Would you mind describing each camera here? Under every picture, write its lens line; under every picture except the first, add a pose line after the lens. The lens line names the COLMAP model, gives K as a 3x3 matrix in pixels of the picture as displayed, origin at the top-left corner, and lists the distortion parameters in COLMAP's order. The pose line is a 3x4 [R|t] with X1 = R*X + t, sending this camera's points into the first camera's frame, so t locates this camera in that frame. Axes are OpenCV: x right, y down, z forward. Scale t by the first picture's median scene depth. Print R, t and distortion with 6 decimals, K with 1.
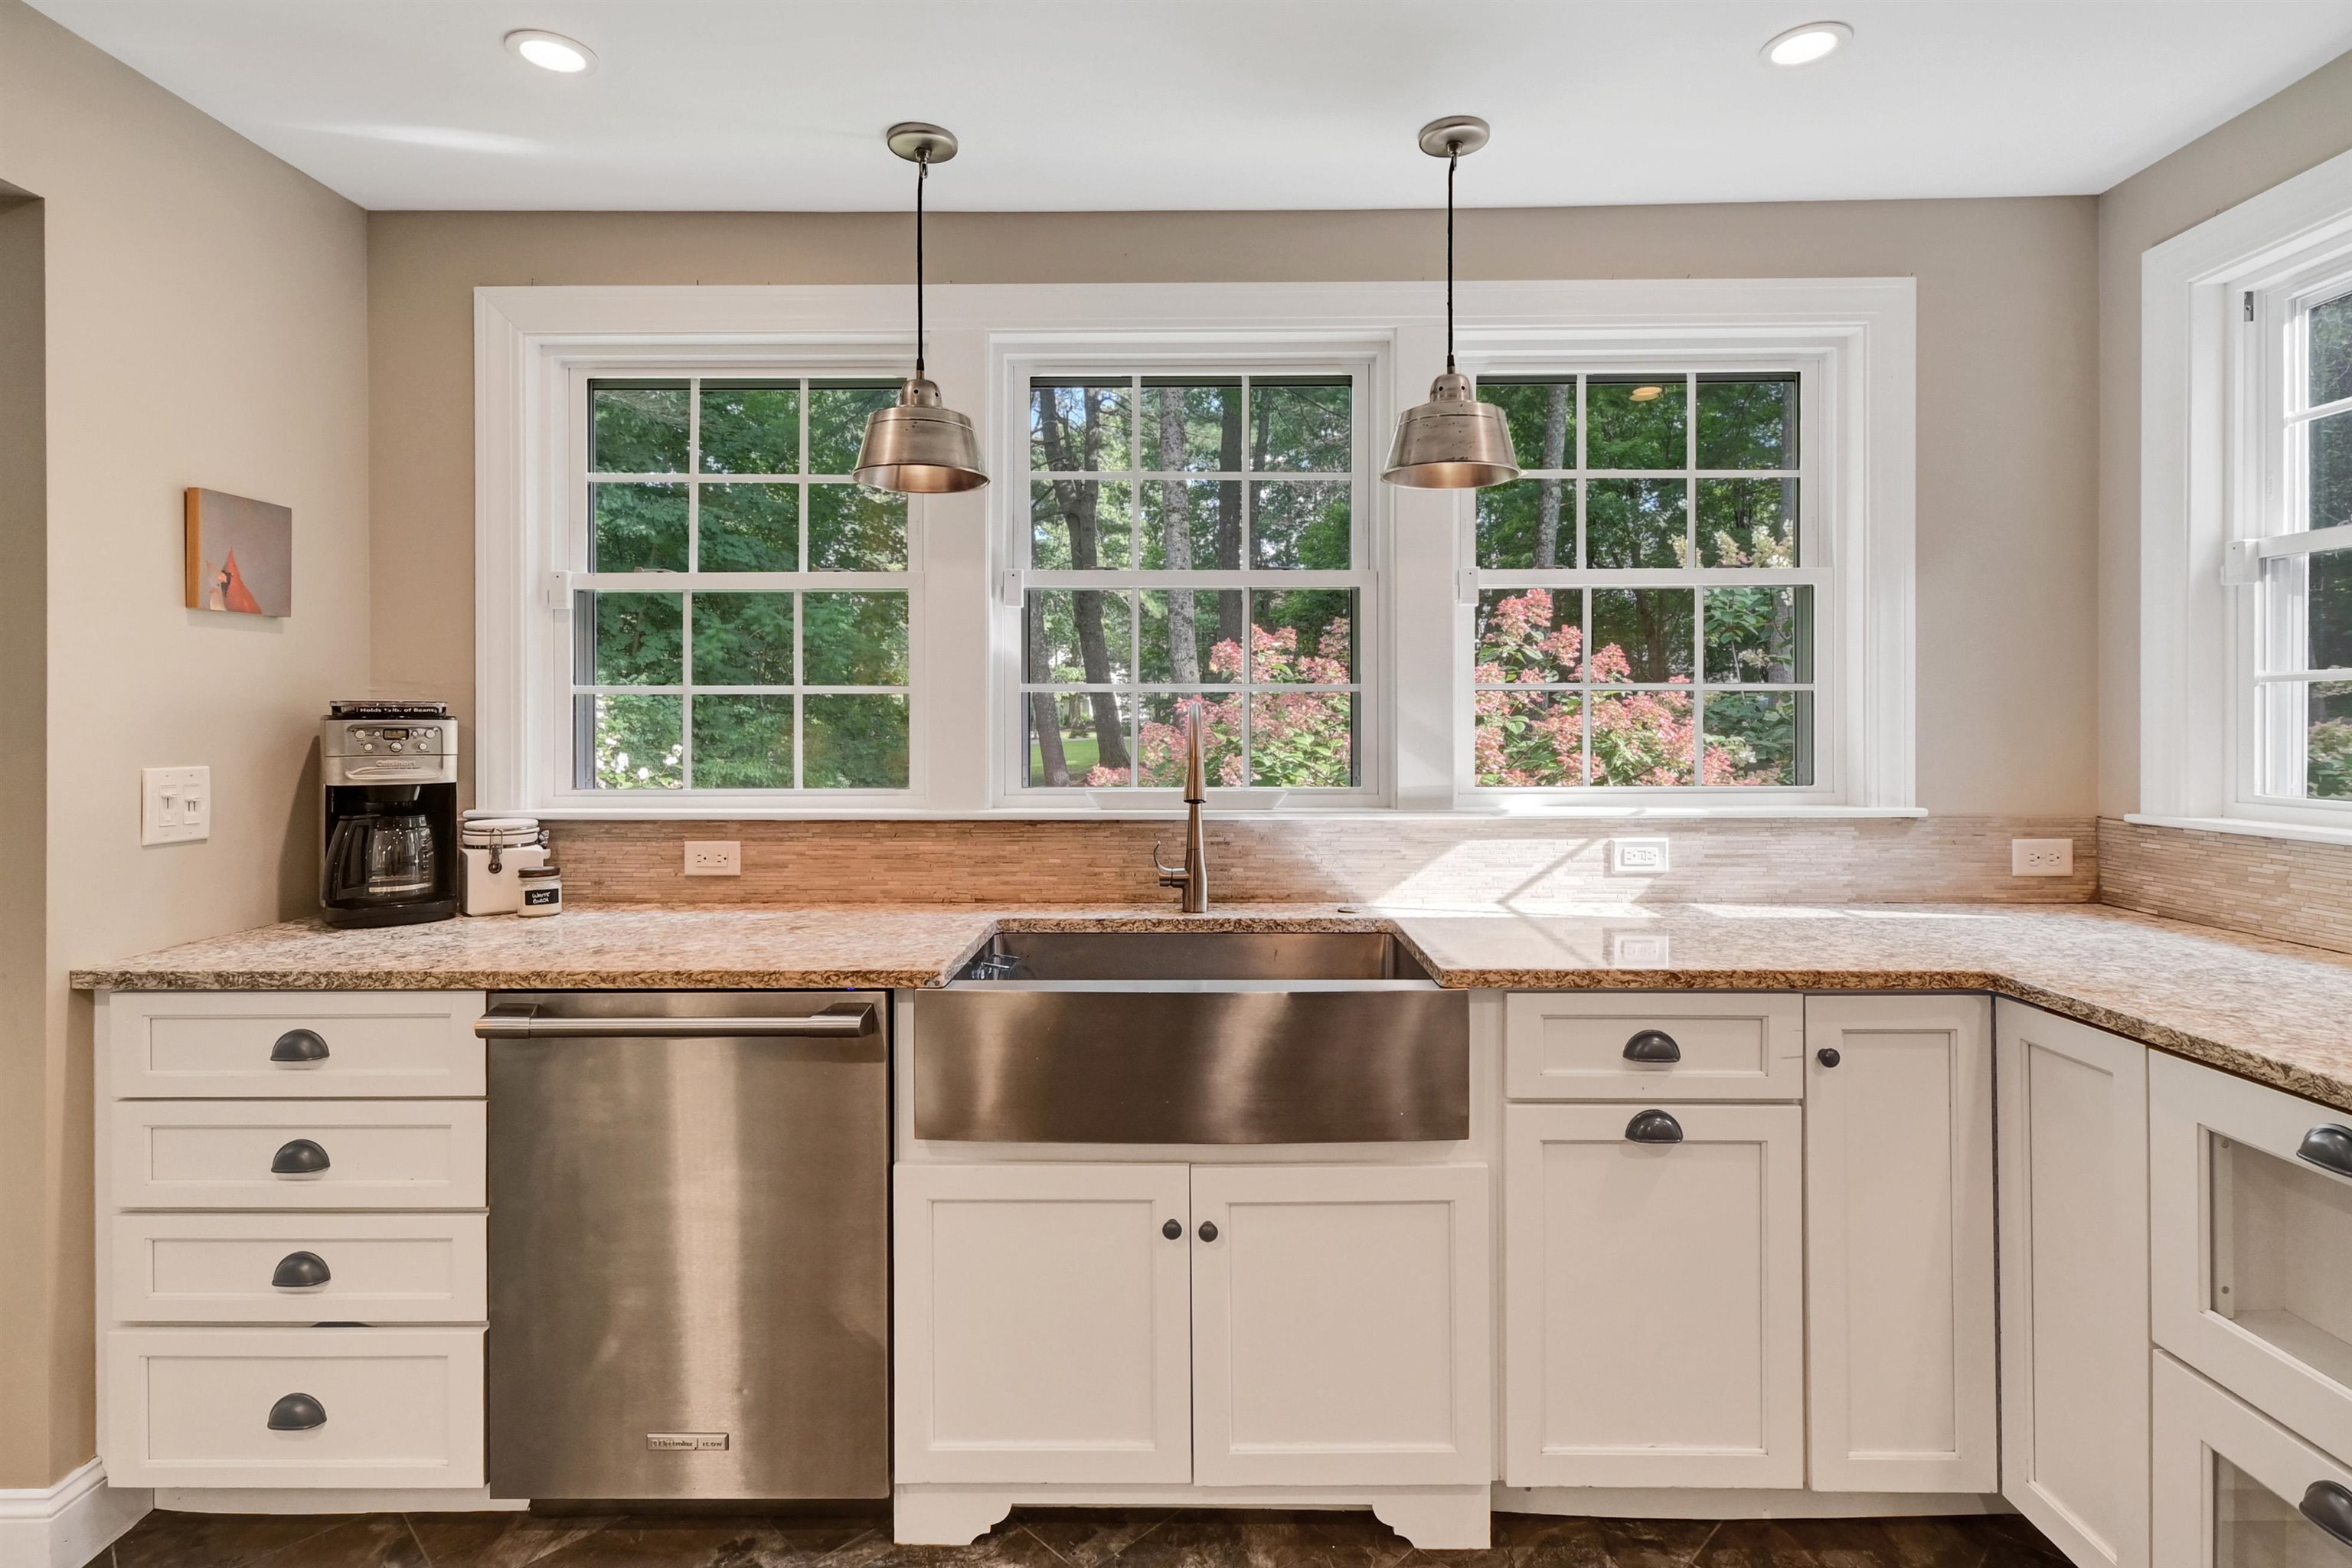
lens RADIAL K [[1199.8, 0, 1211.0], [0, 1199.8, 725.7], [0, 0, 1]] dist [0.002362, -0.000974]
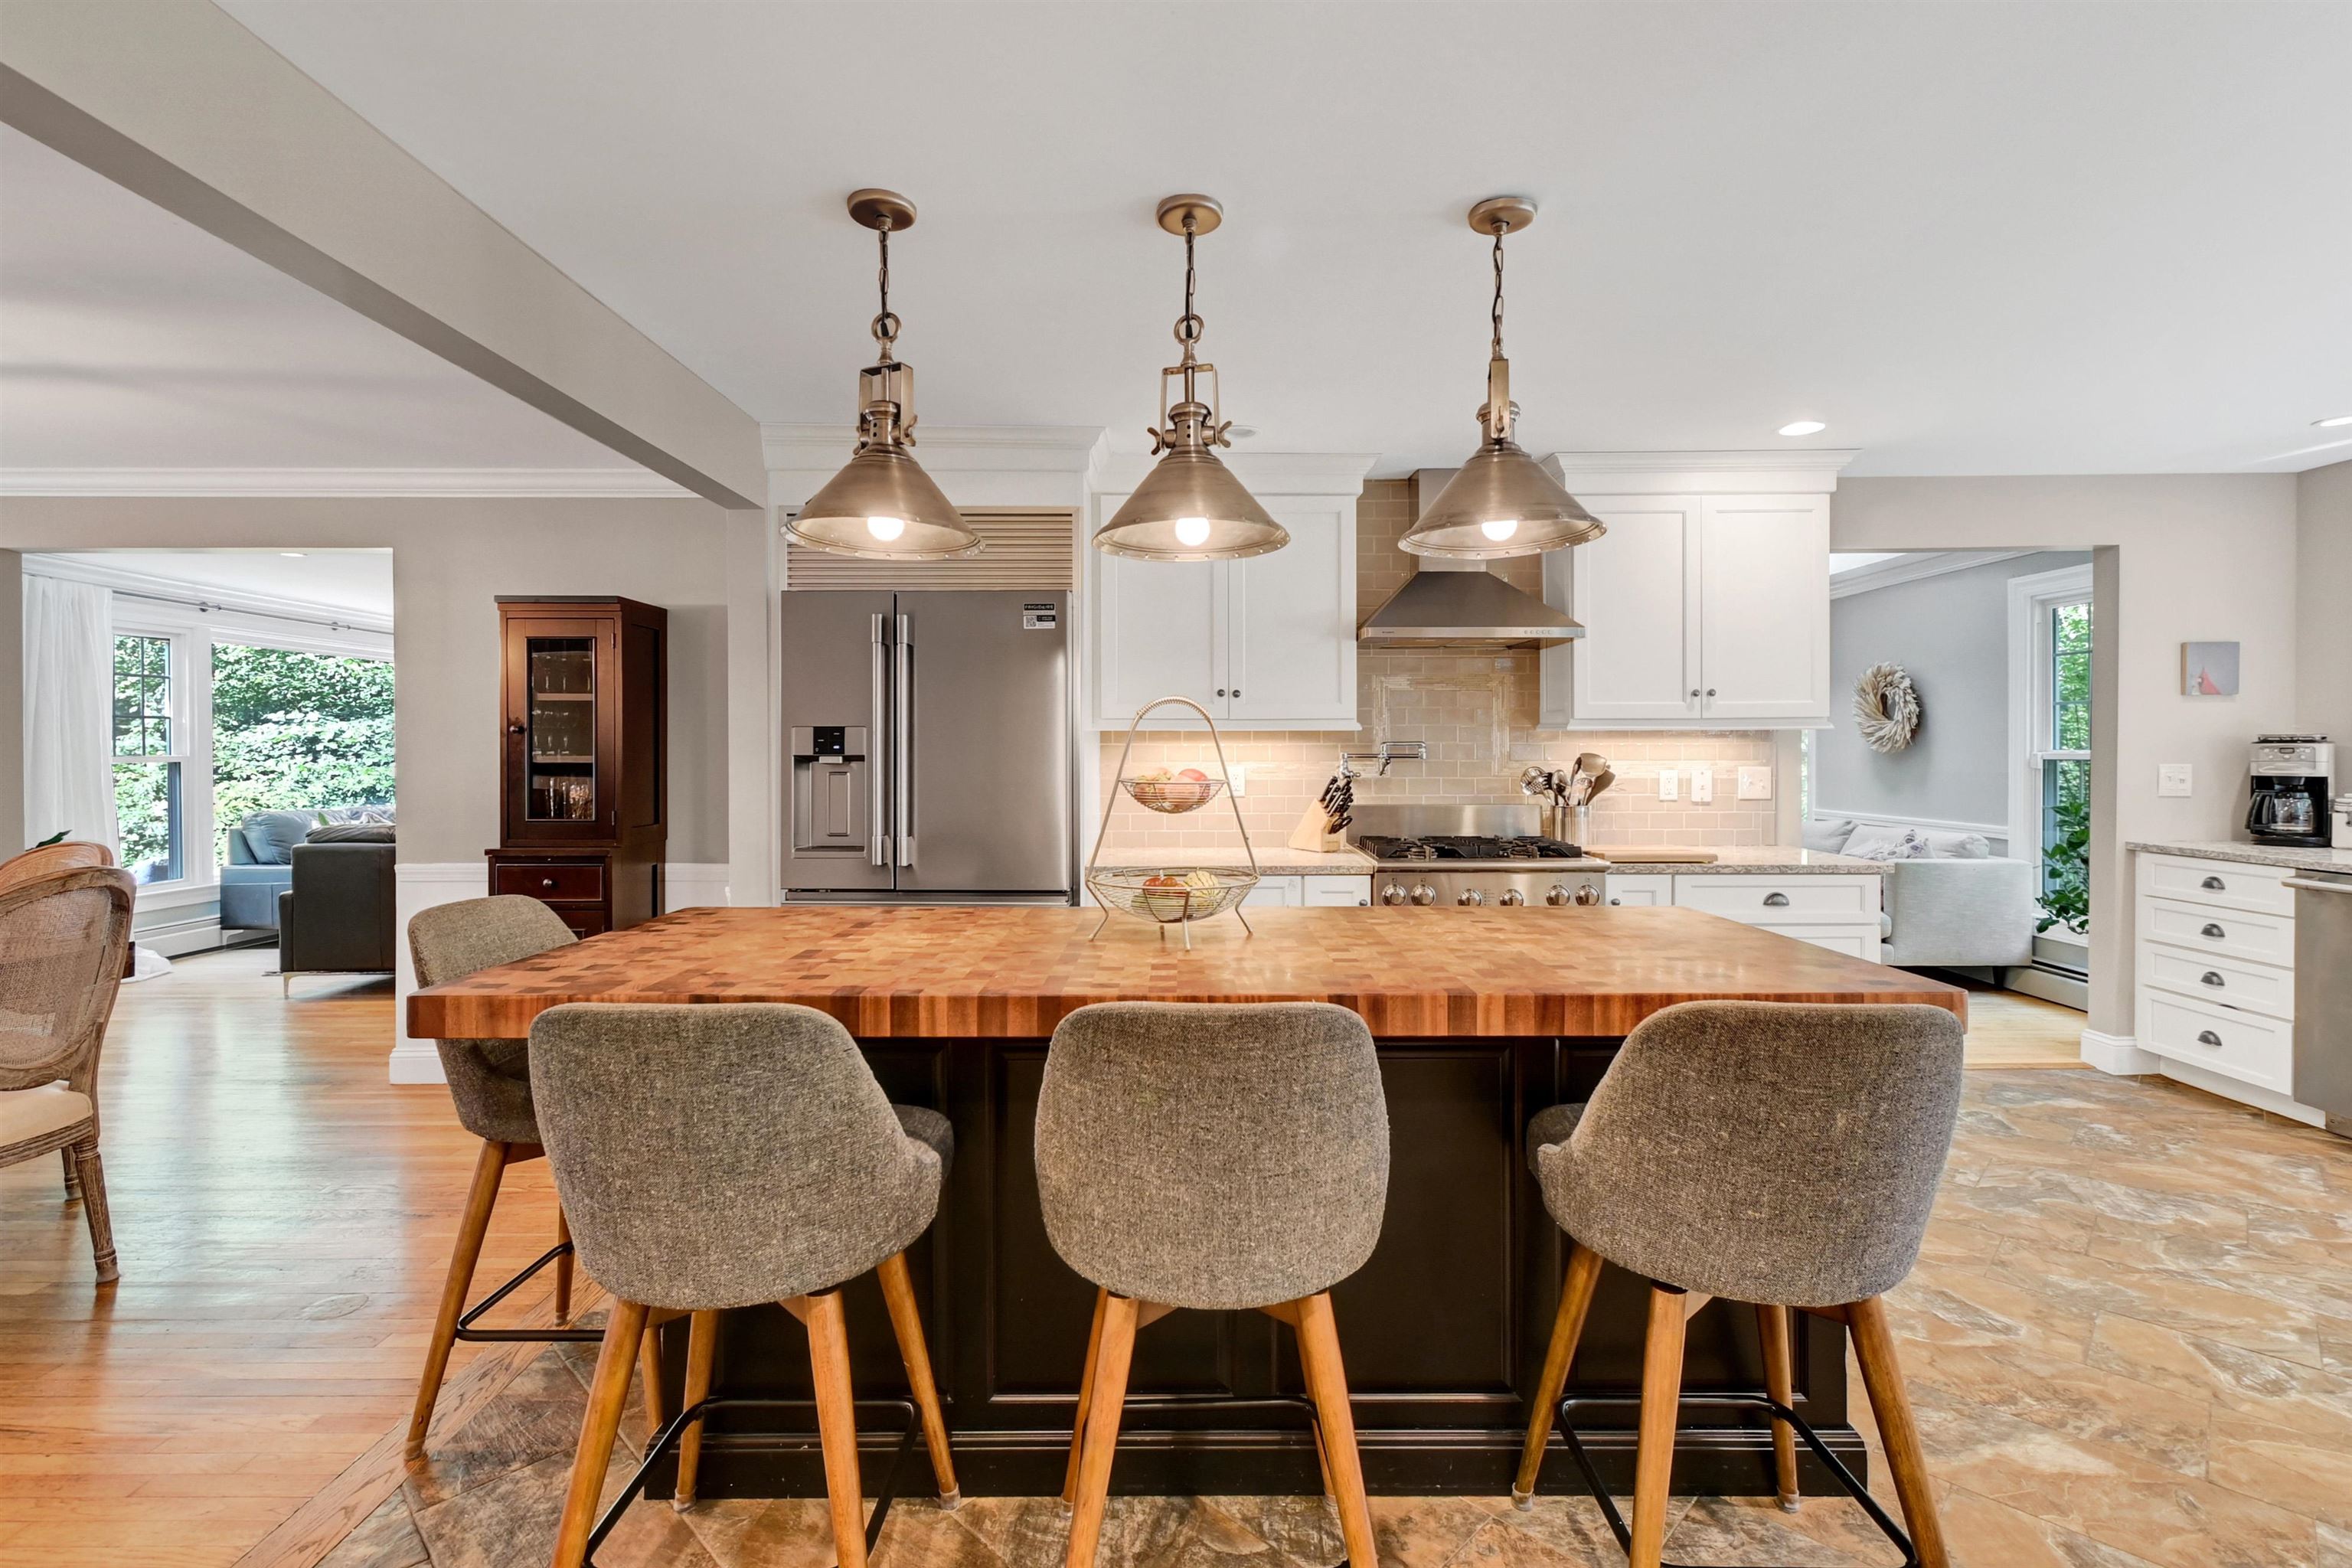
lens RADIAL K [[1075.0, 0, 1175.8], [0, 1075.0, 760.9], [0, 0, 1]] dist [0.001905, -0.002384]
pose [[0.006099, 0.014230, -0.999880, 1.077014], [0.000285, 0.999899, 0.014232, -0.002025], [0.999981, -0.000372, 0.006095, -0.844790]]
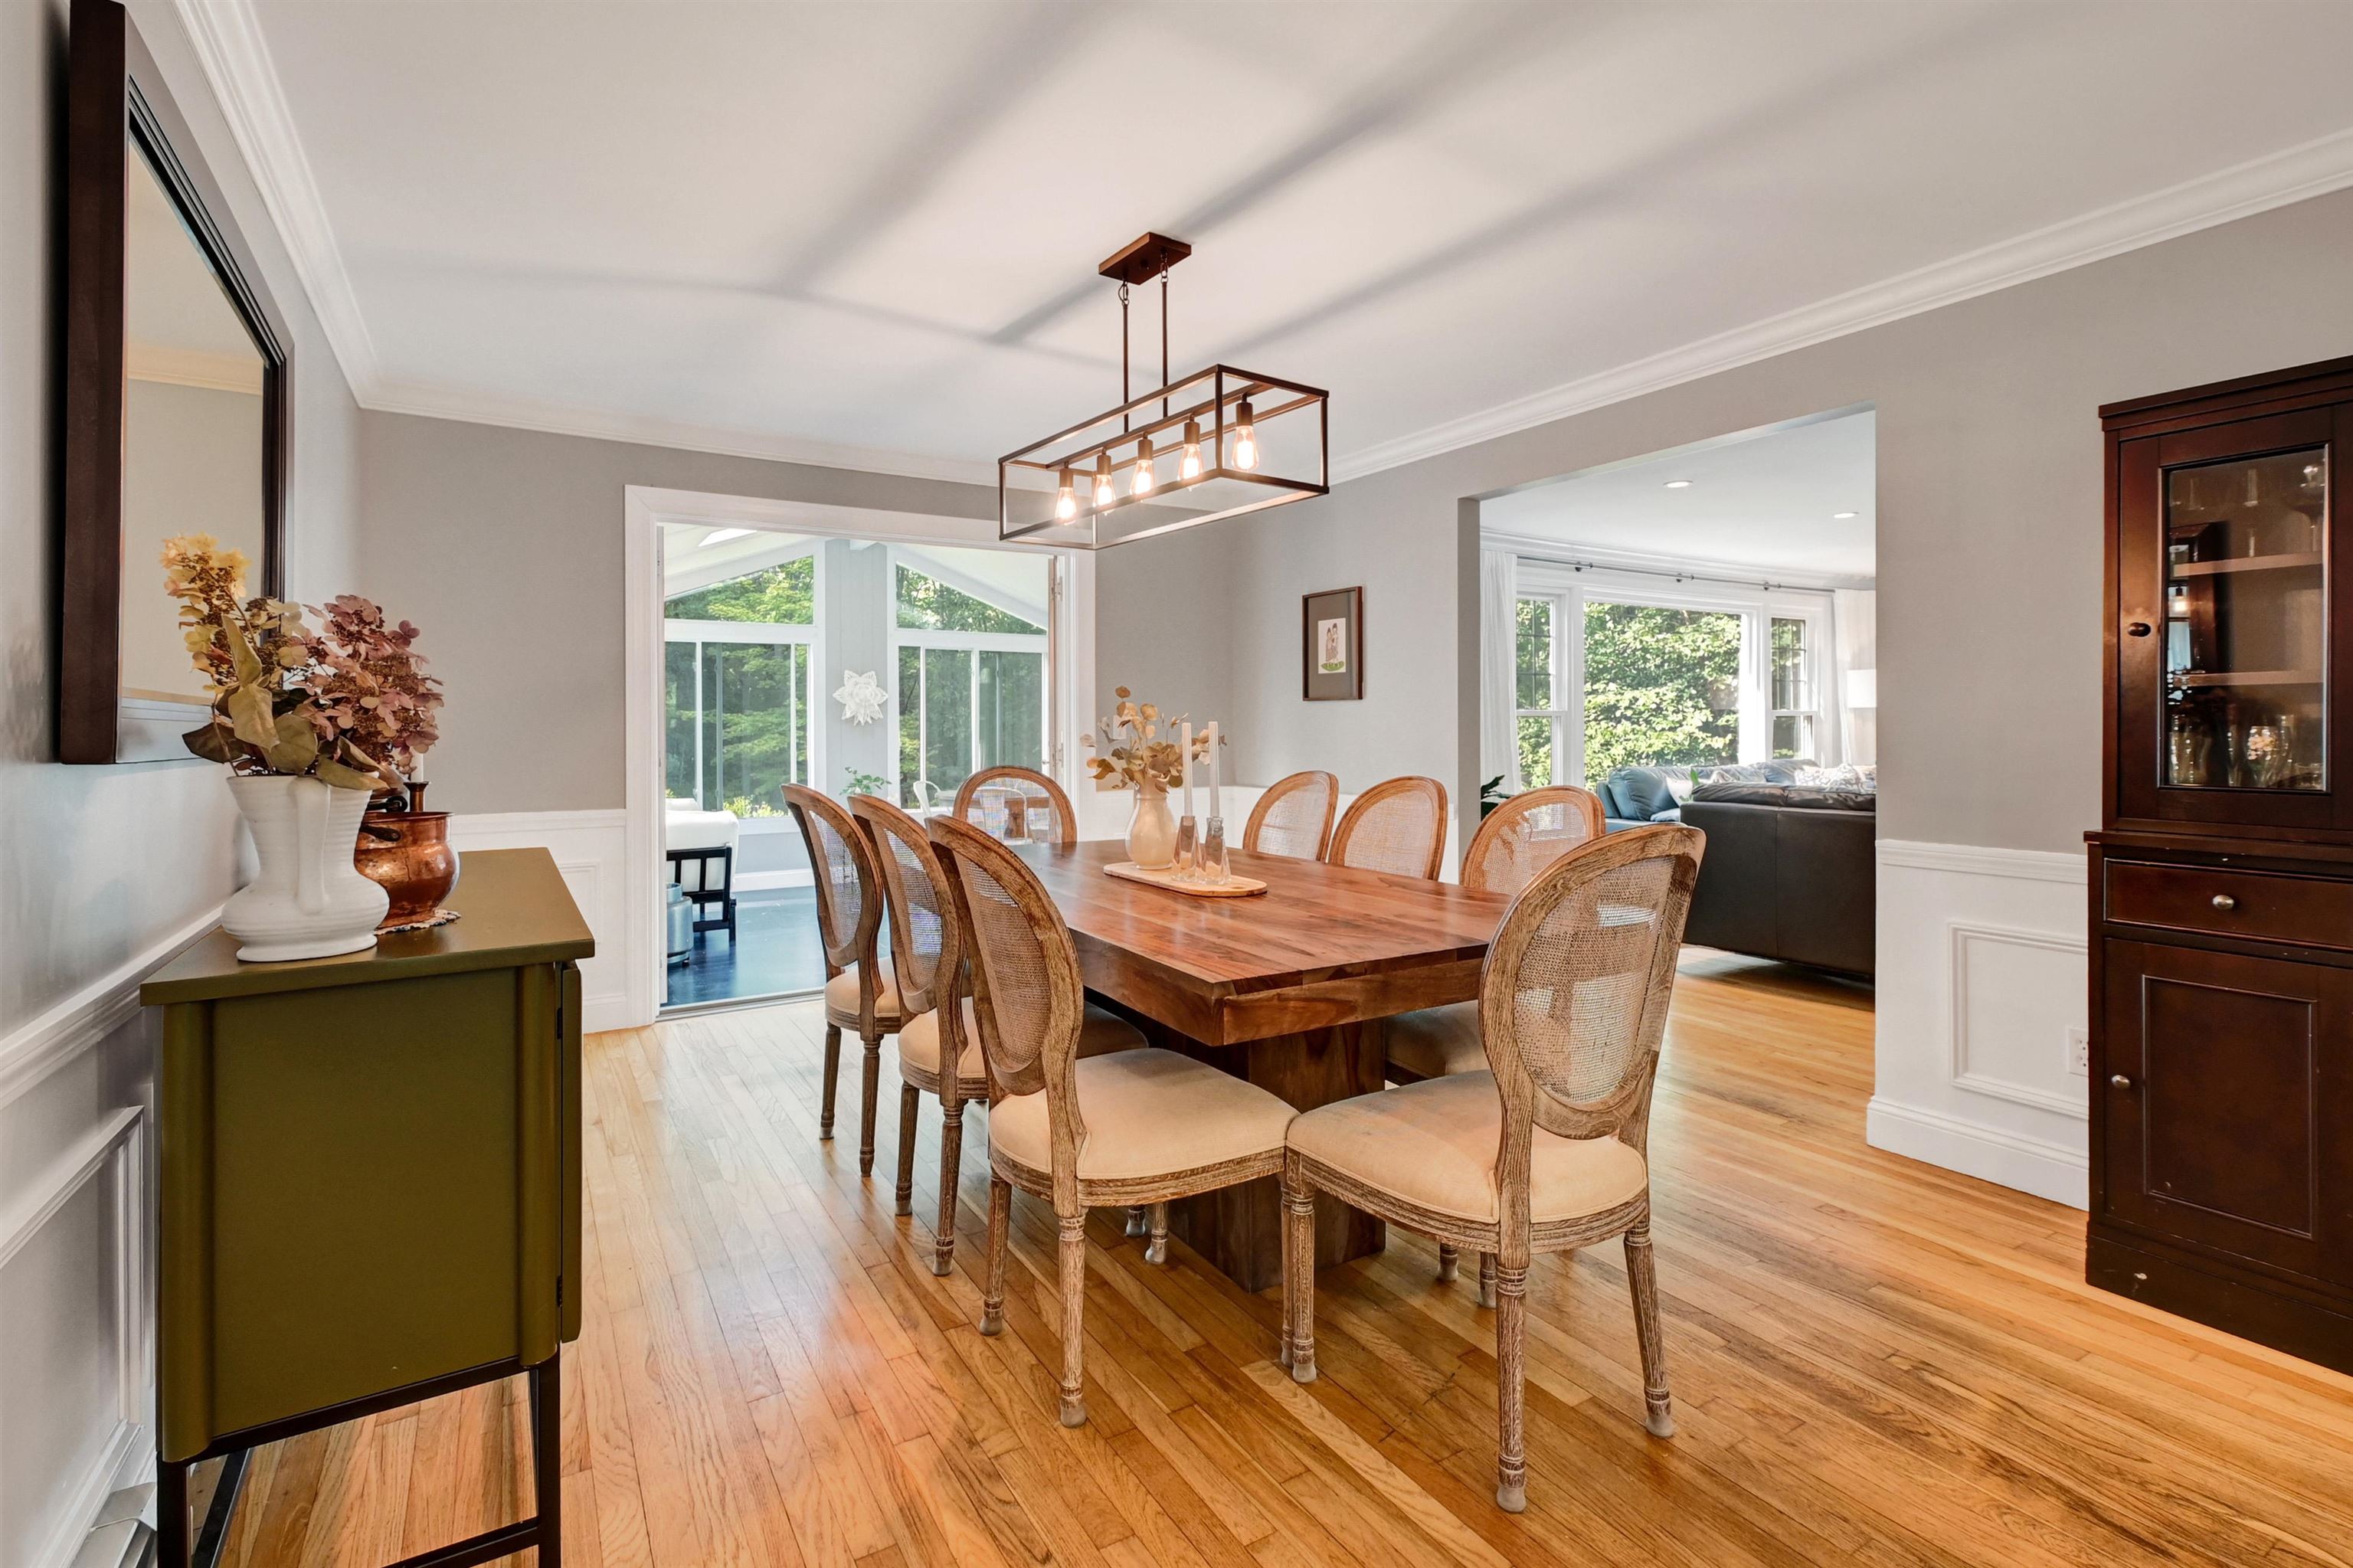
lens RADIAL K [[1075.5, 0, 1243.5], [0, 1075.5, 724.6], [0, 0, 1]] dist [0.001905, -0.002384]
pose [[-0.827986, 0.006950, -0.560706, 0.596129], [0.006766, 0.999974, 0.002404, 0.052972], [0.560709, -0.001803, -0.828011, -1.529877]]
